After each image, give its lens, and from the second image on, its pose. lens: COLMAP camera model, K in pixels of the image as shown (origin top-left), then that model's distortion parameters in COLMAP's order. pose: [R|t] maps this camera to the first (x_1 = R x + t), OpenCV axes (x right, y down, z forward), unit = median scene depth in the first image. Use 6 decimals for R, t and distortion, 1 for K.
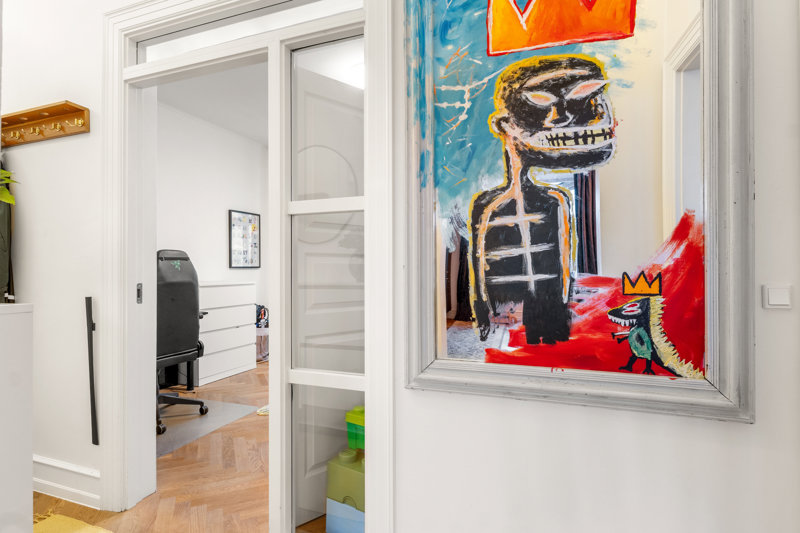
lens RADIAL K [[390.4, 0, 400.1], [0, 390.4, 267.8], [0, 0, 1]] dist [-0.000654, 0.000000]
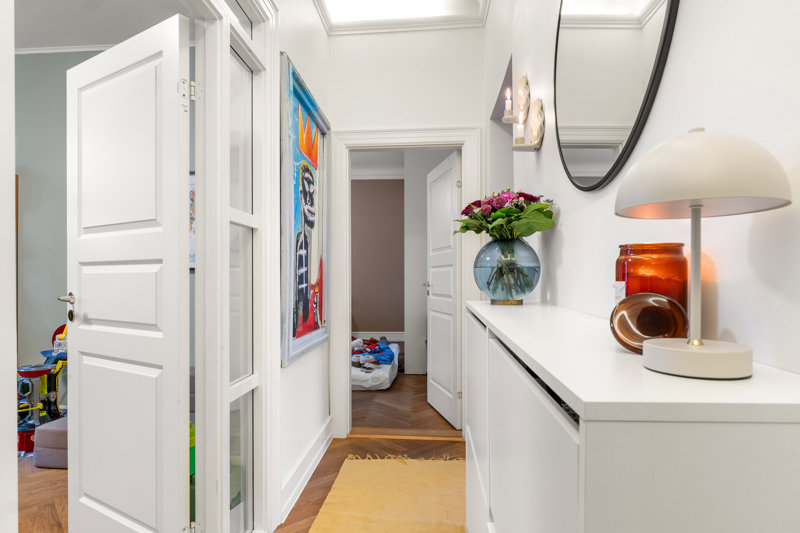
lens RADIAL K [[463.2, 0, 400.2], [0, 463.2, 274.4], [0, 0, 1]] dist [0.000758, -0.000085]
pose [[-0.261396, 0.004241, 0.965222, -1.815066], [-0.003286, 0.999981, -0.005284, -0.015823], [-0.965226, -0.004553, -0.261377, 1.135859]]
